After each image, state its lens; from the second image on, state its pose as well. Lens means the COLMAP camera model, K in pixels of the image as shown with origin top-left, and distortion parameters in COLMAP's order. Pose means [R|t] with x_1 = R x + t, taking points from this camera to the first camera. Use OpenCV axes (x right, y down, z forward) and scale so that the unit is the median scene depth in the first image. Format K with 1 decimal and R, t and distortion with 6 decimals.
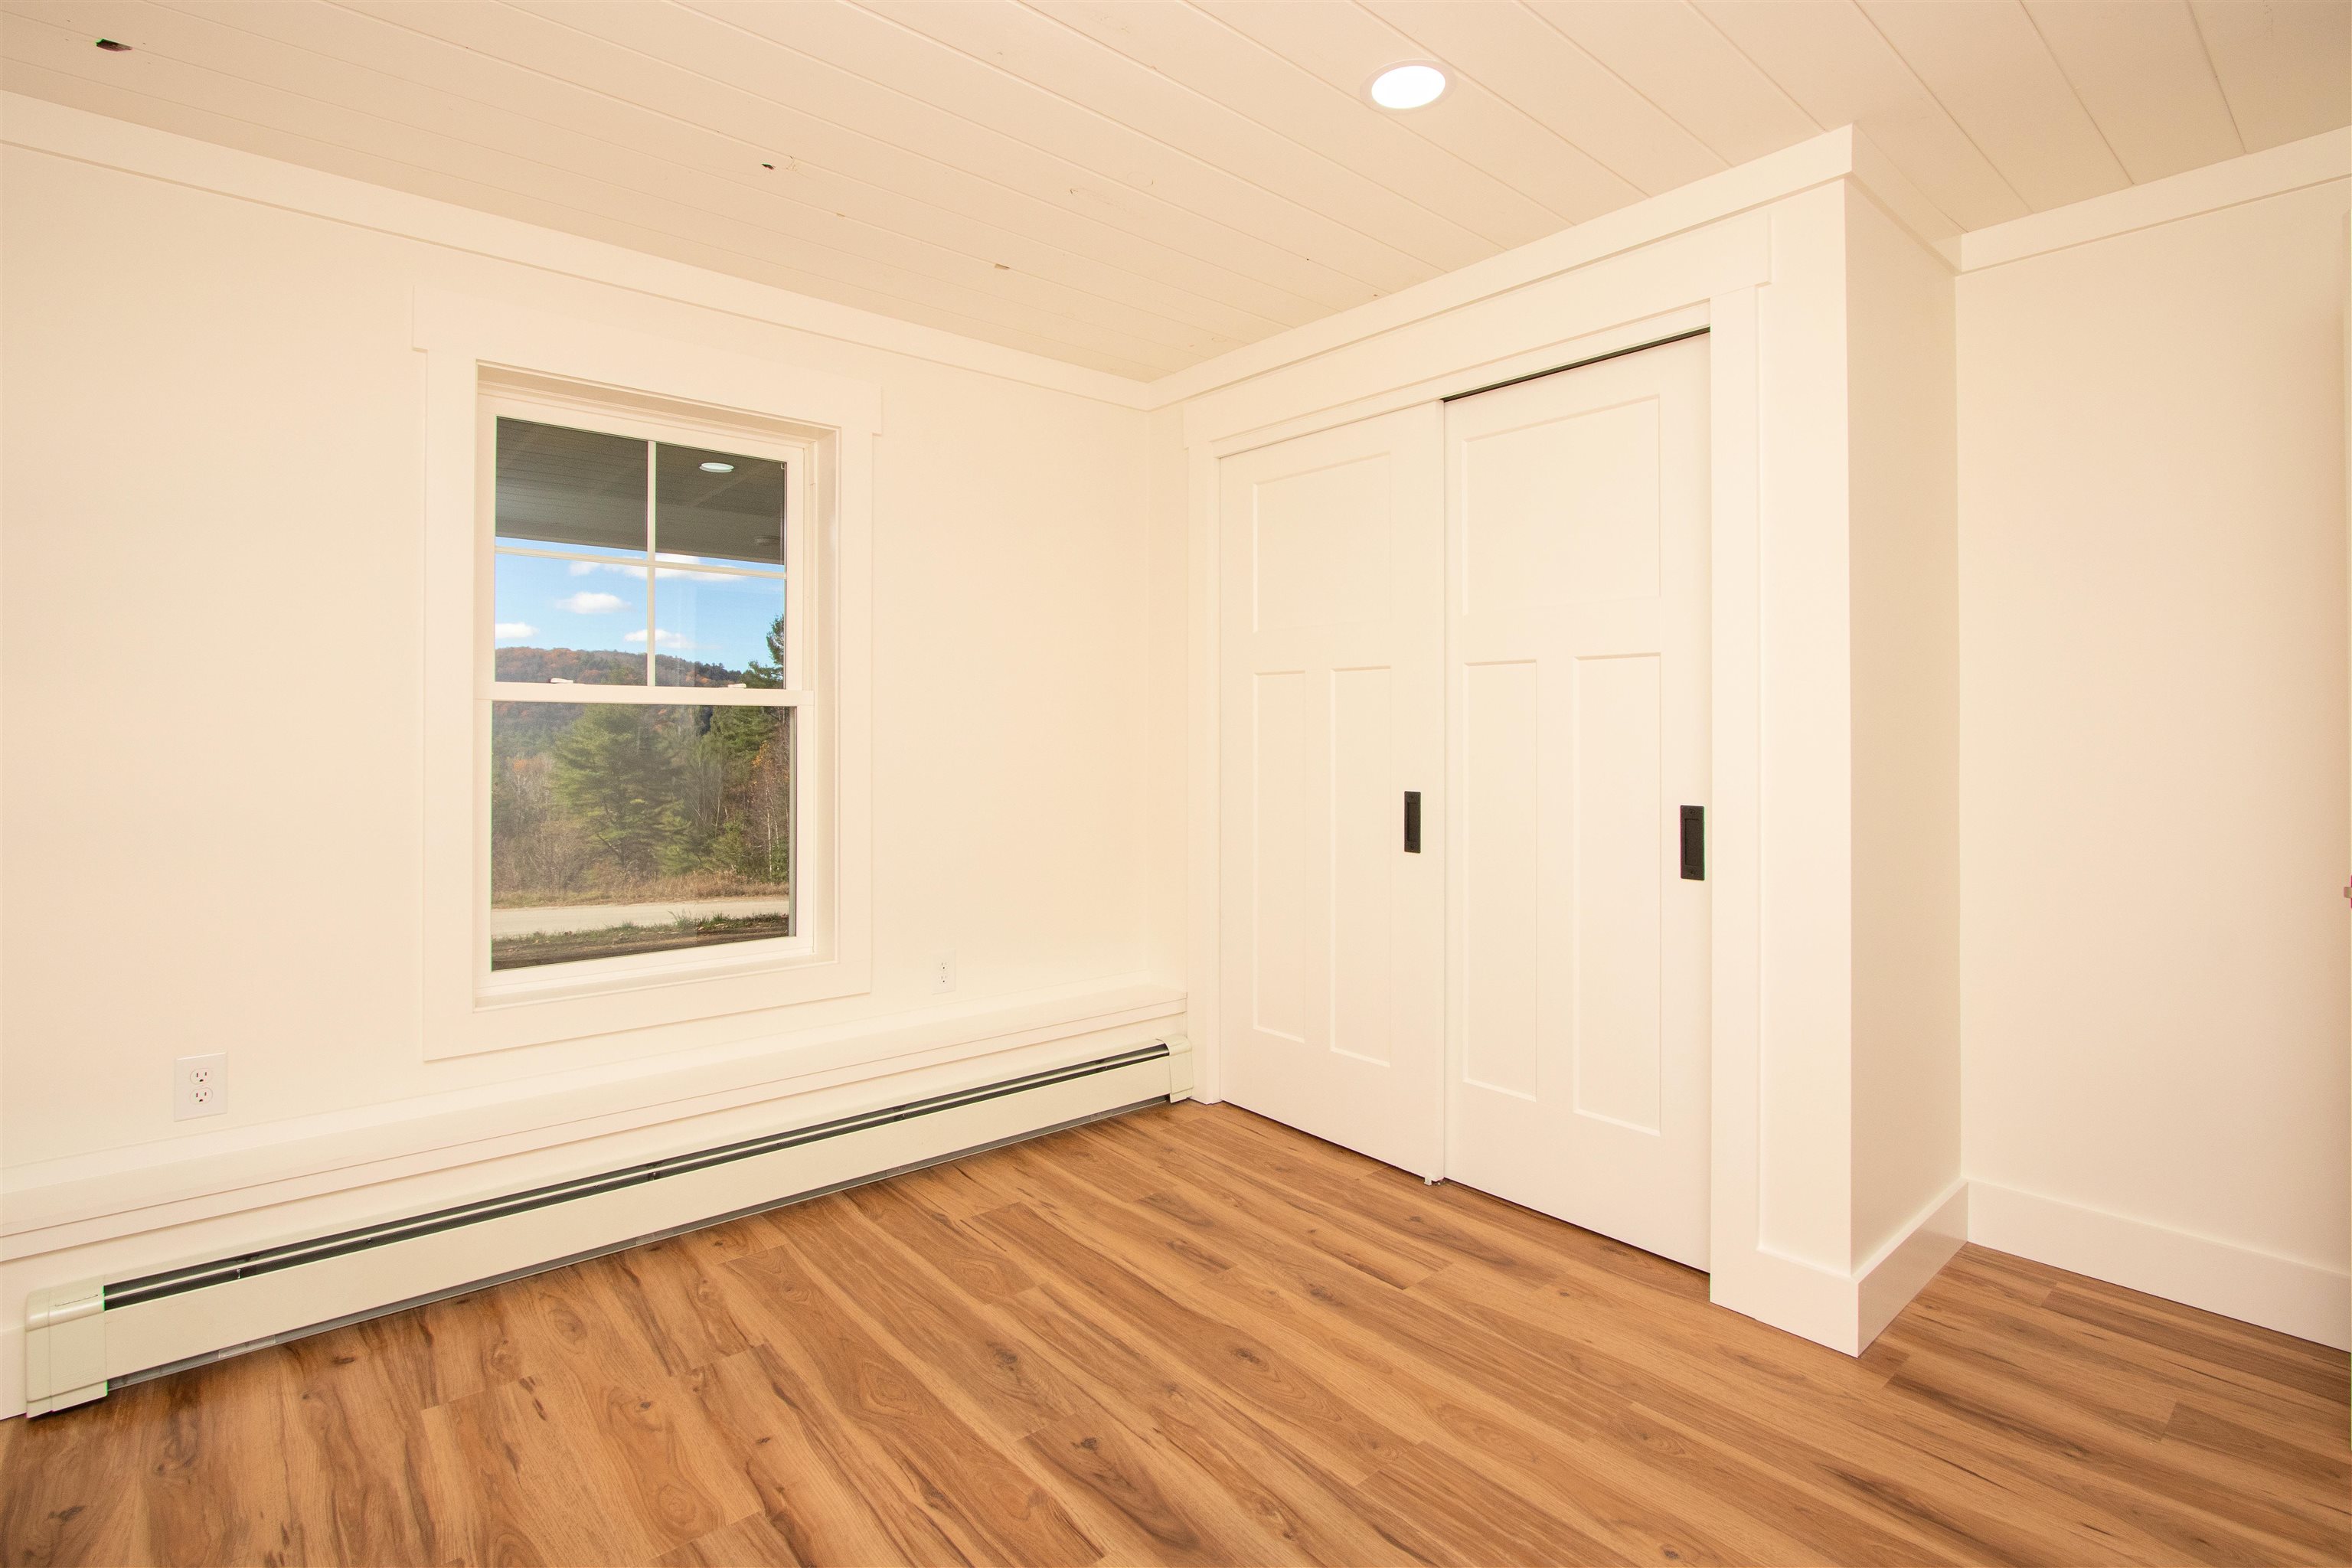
lens RADIAL K [[1119.3, 0, 1135.7], [0, 1119.3, 729.9], [0, 0, 1]] dist [-0.020975, 0.002708]
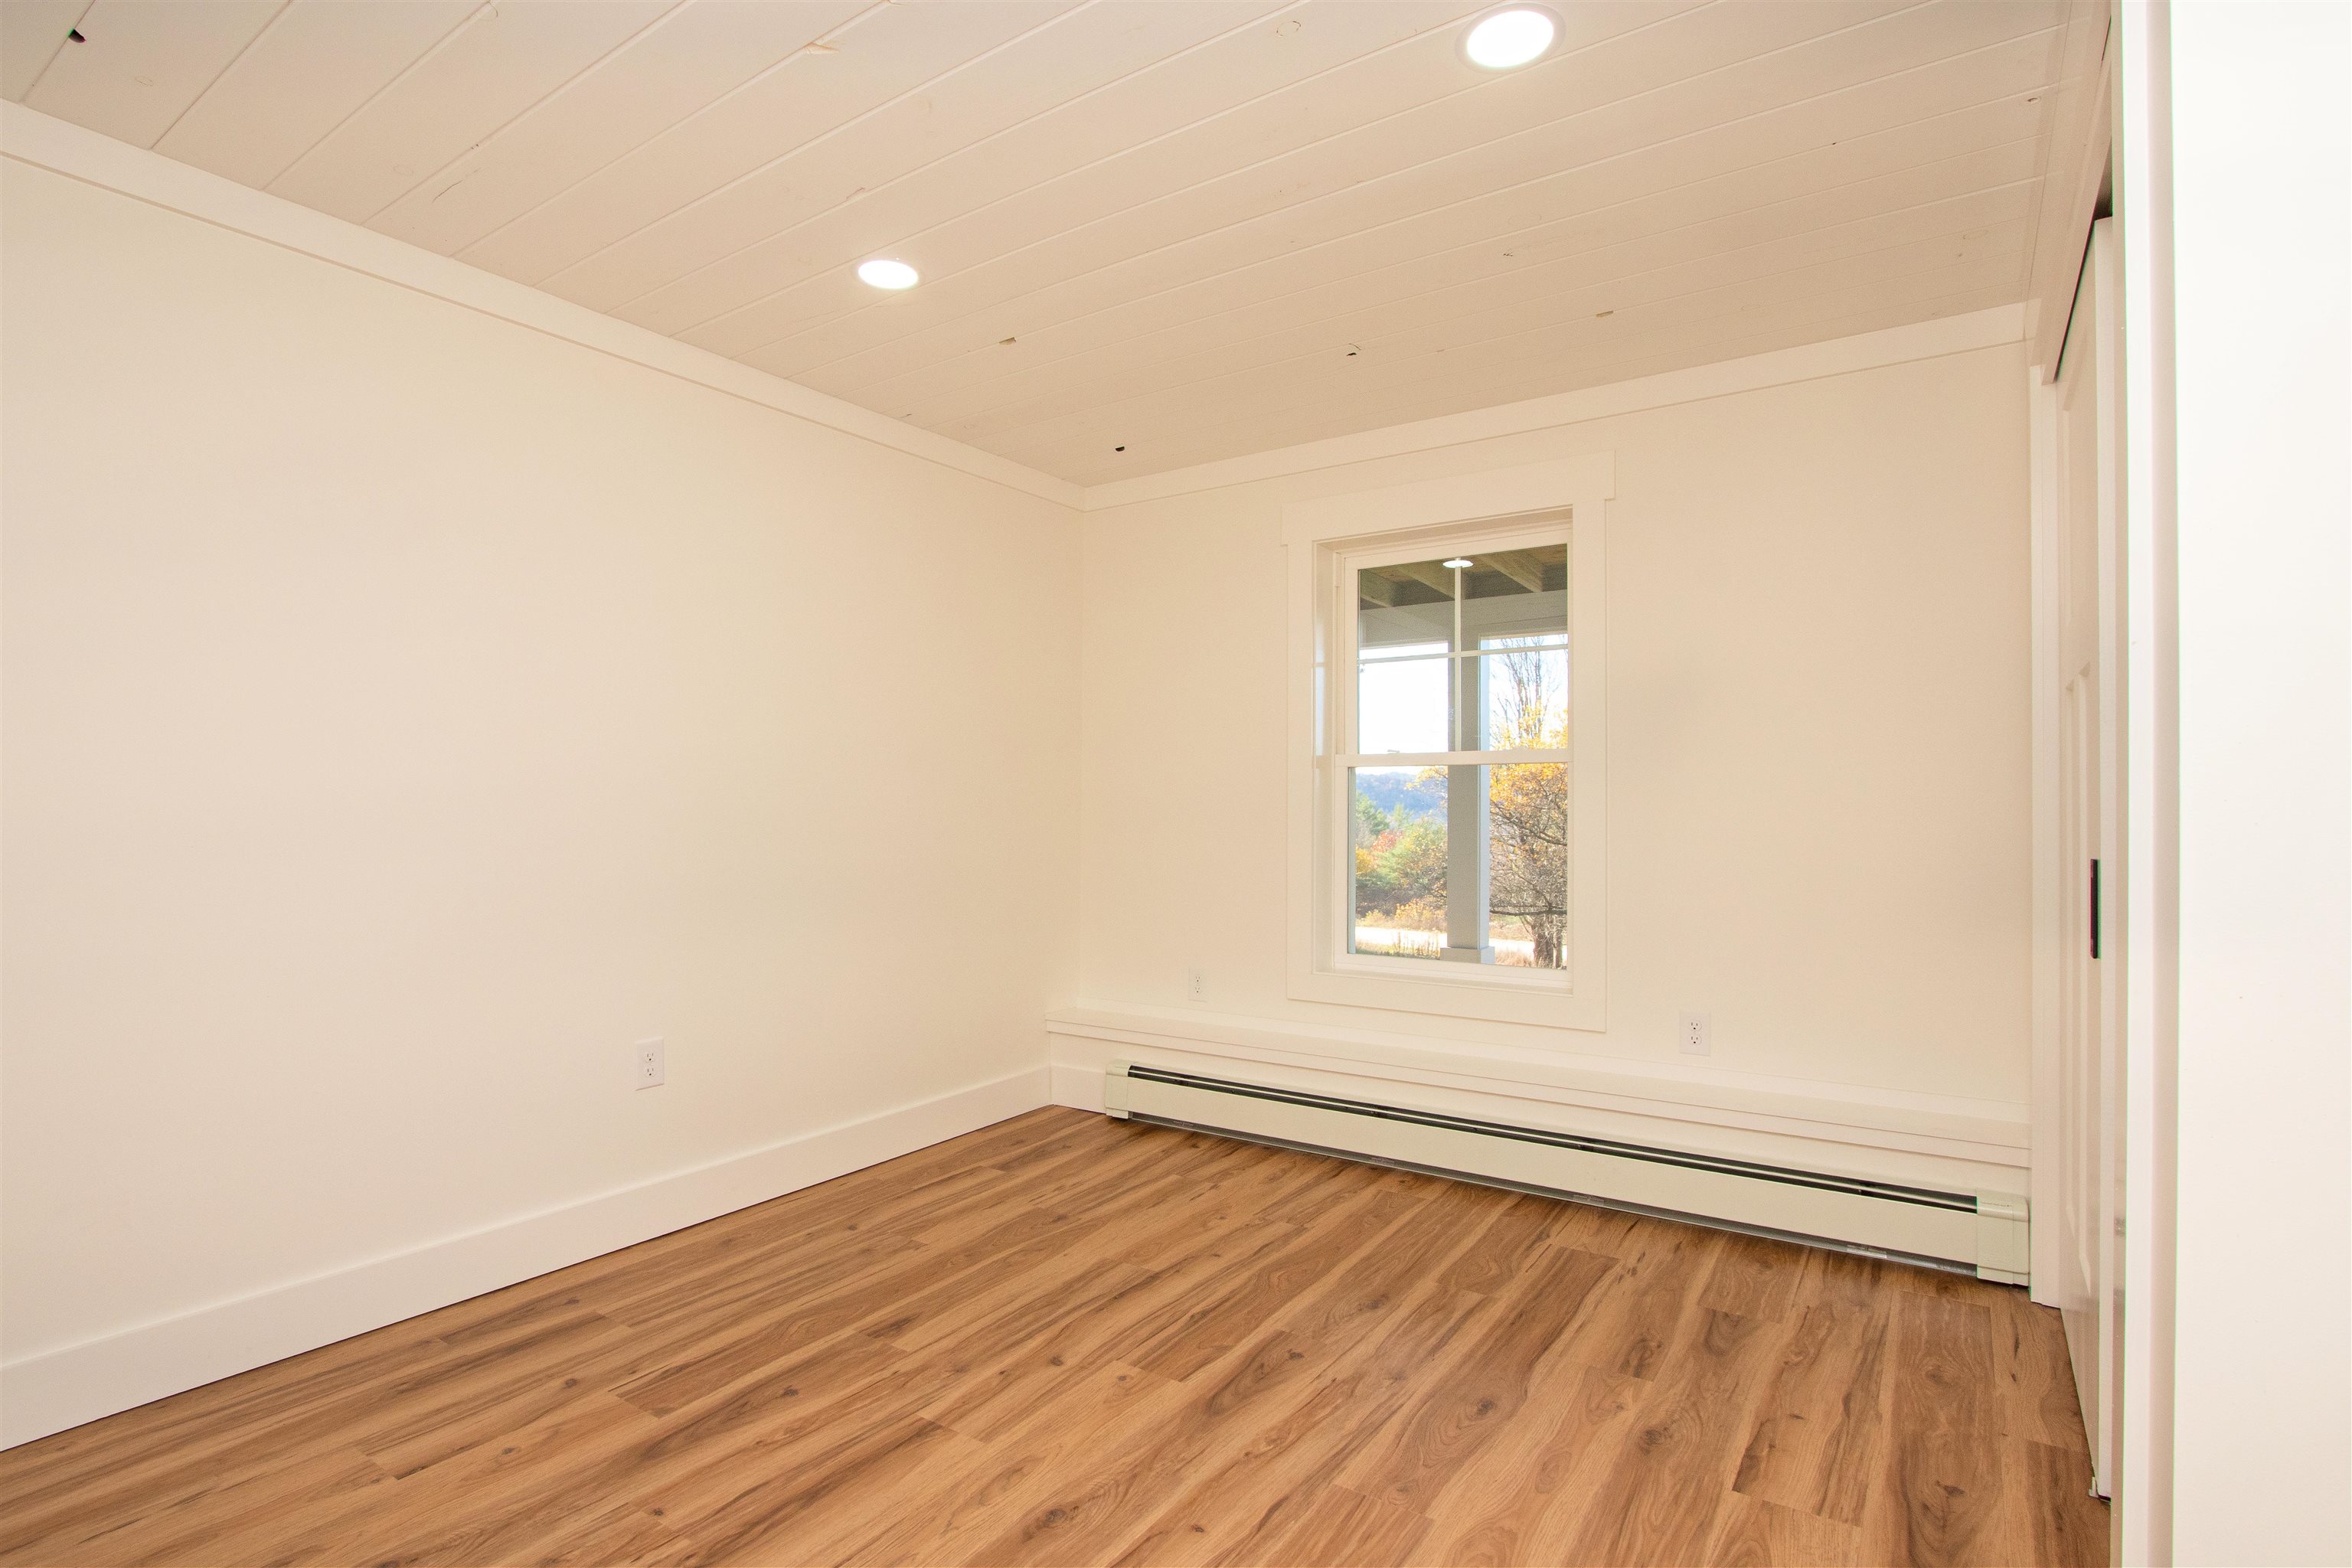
lens RADIAL K [[1119.3, 0, 1171.5], [0, 1119.3, 794.4], [0, 0, 1]] dist [-0.020975, 0.002708]
pose [[0.276919, -0.014322, -0.960787, 1.022871], [0.002432, 0.999896, -0.014204, 0.036616], [0.960890, 0.001596, 0.276925, 0.484163]]
